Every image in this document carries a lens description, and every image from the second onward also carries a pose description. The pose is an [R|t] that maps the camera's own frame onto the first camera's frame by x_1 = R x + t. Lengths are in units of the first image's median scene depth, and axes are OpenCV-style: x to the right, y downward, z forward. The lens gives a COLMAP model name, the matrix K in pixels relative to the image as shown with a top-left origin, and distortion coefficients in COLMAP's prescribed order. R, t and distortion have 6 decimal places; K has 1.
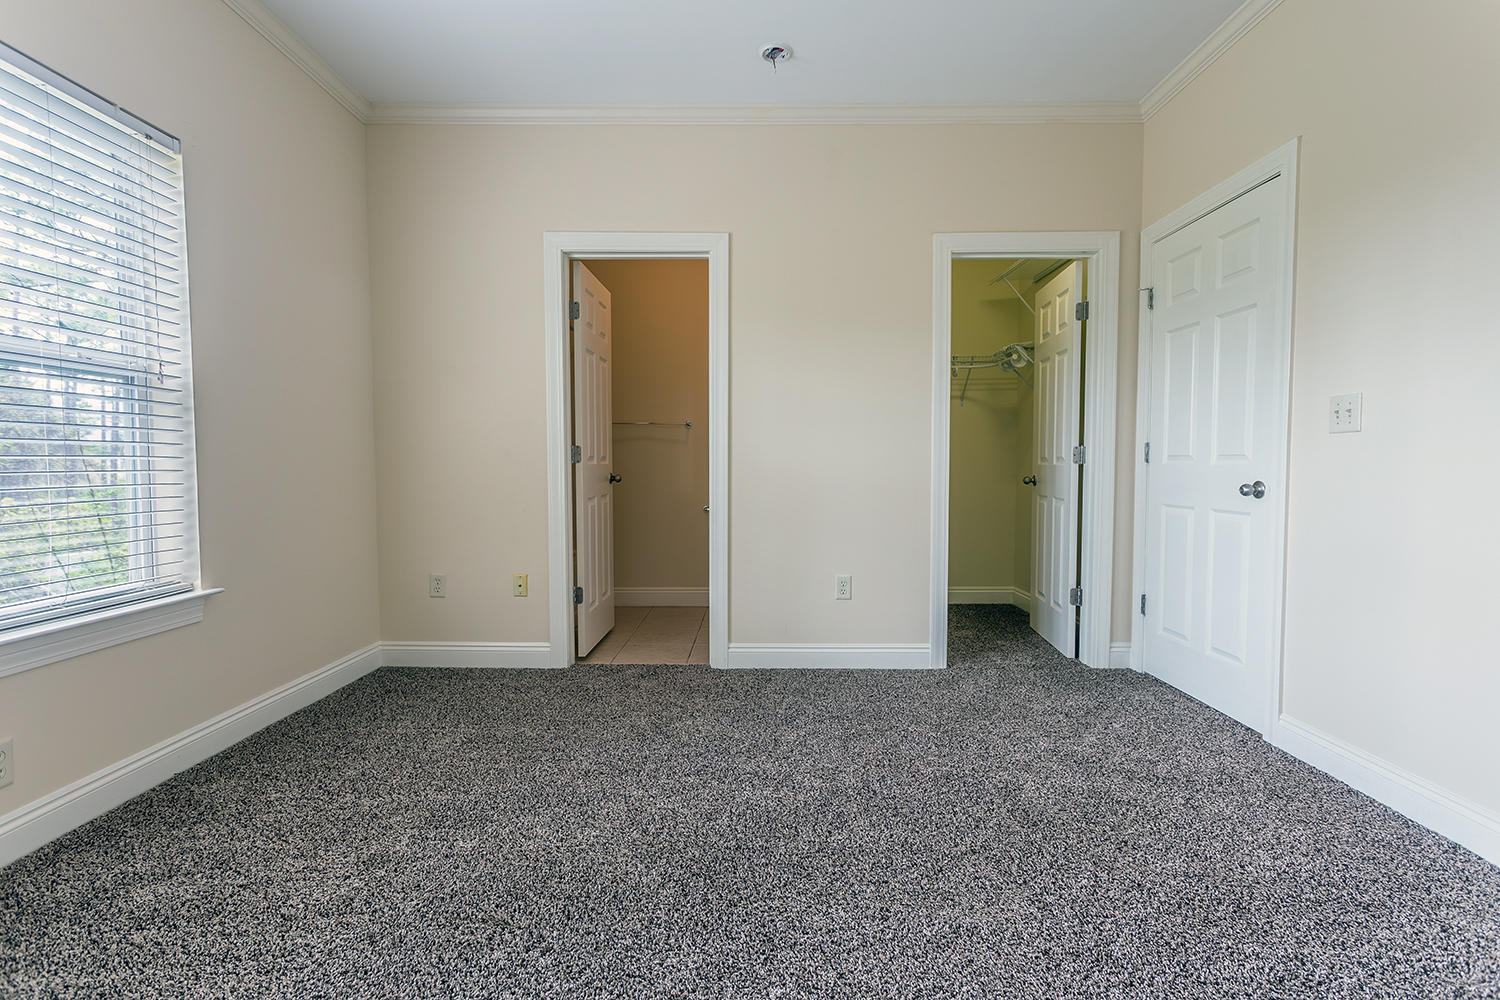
lens RADIAL K [[706.8, 0, 746.8], [0, 706.8, 499.4], [0, 0, 1]] dist [0.000520, 0.000214]
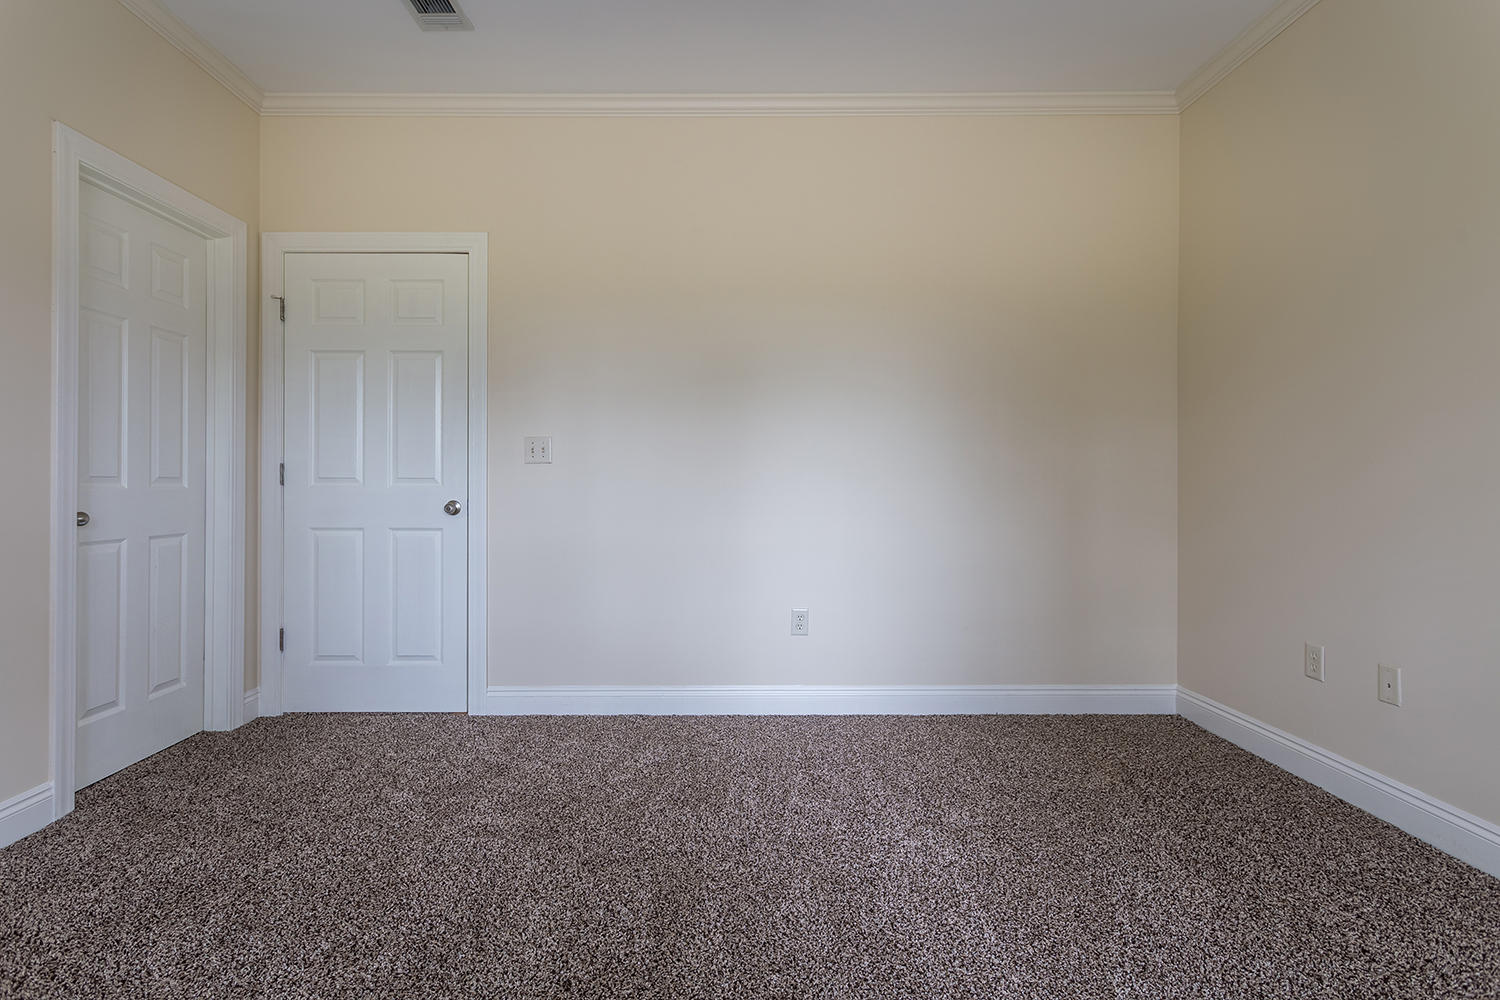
lens RADIAL K [[713.4, 0, 746.0], [0, 713.4, 484.4], [0, 0, 1]] dist [-0.001605, -0.000031]
pose [[-0.009296, 0.002424, 0.999954, -0.436022], [0.046754, 0.998904, -0.001986, -0.025467], [-0.998863, 0.046734, -0.009399, 0.472236]]
